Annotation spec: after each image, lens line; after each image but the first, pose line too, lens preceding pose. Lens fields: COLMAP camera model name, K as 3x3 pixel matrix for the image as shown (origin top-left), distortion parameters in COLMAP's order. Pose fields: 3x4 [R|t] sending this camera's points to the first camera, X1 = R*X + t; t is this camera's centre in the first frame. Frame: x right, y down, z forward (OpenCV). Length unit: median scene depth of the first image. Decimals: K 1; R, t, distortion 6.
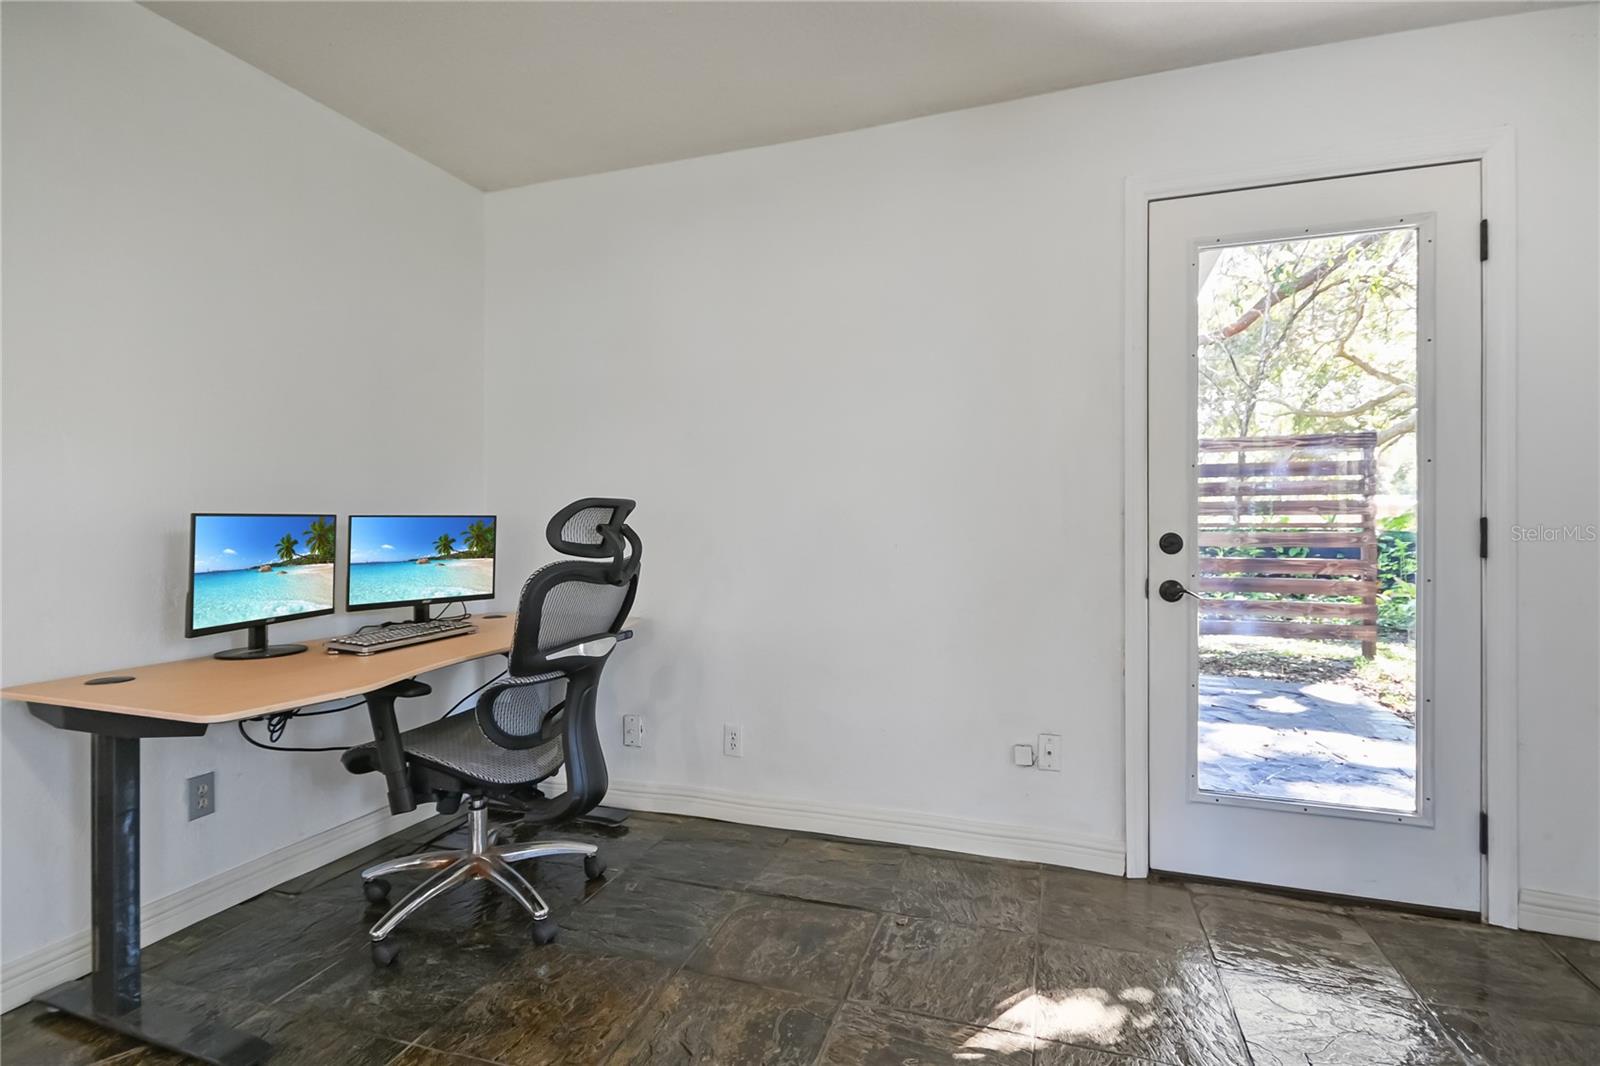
lens RADIAL K [[771.8, 0, 798.7], [0, 771.8, 528.6], [0, 0, 1]] dist [-0.000206, -0.000008]
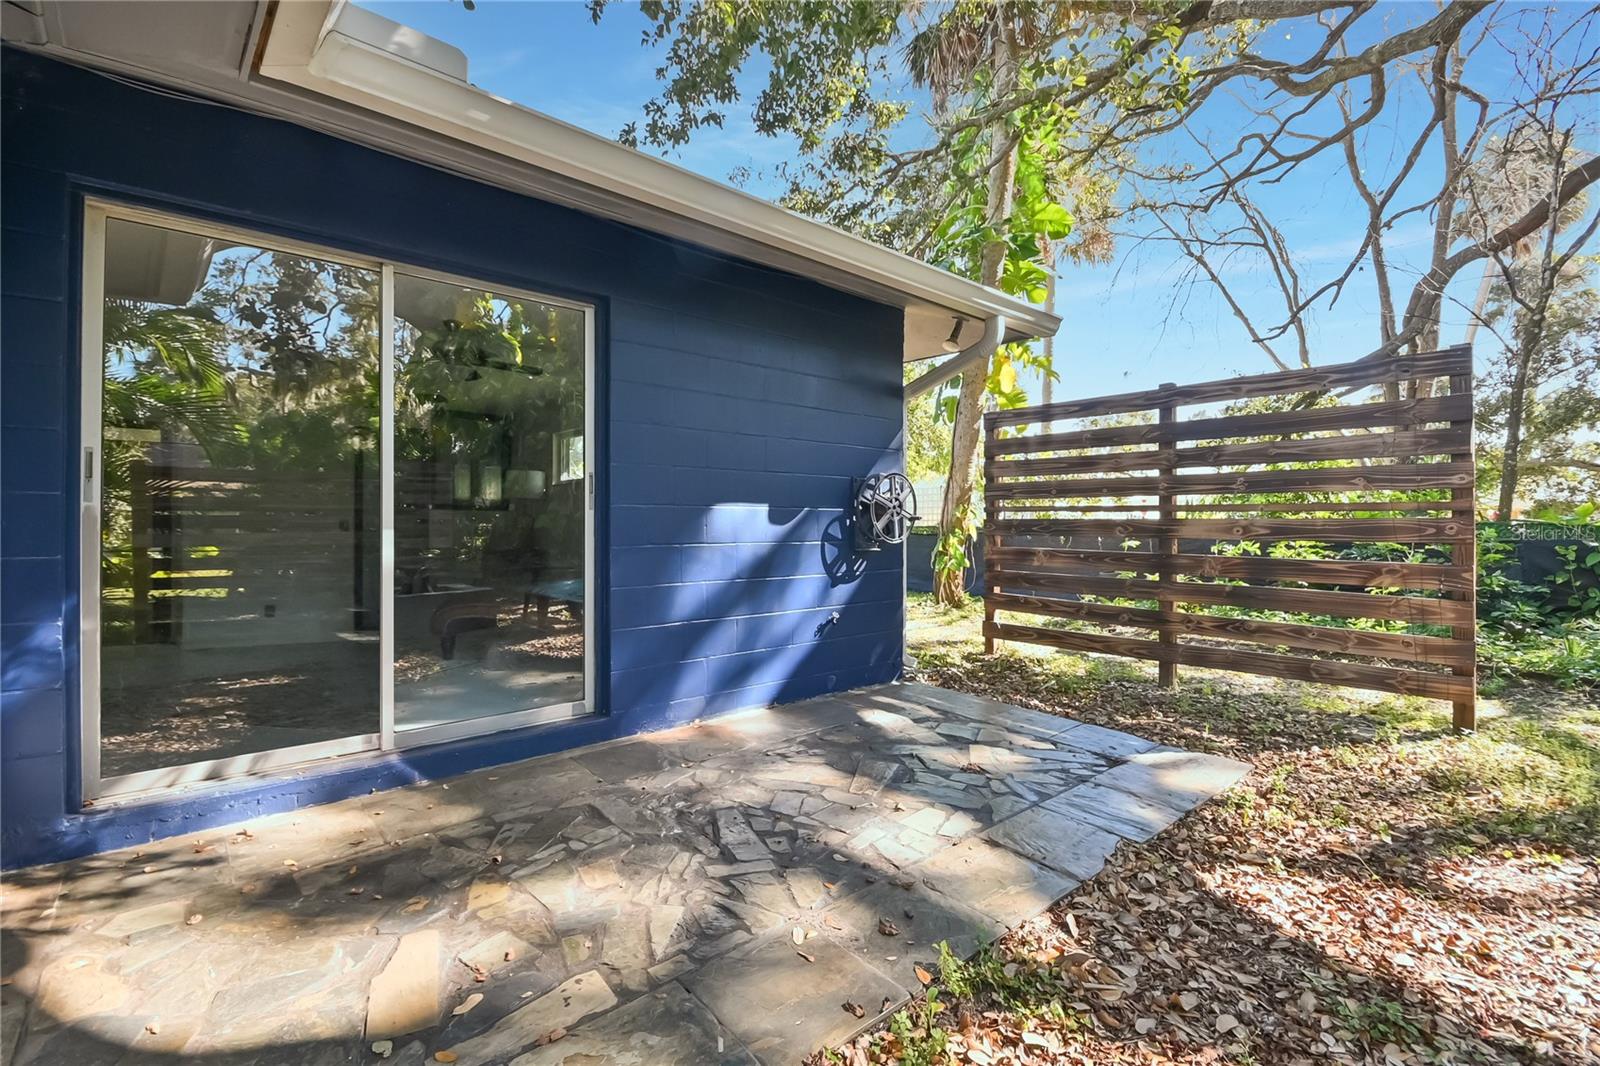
lens RADIAL K [[719.3, 0, 797.3], [0, 719.3, 529.1], [0, 0, 1]] dist [0.009662, -0.000418]
pose [[0.471937, -0.005137, 0.881618, -0.044206], [-0.002302, 0.999972, 0.007059, 0.006905], [-0.881629, -0.005361, 0.471912, 1.035455]]
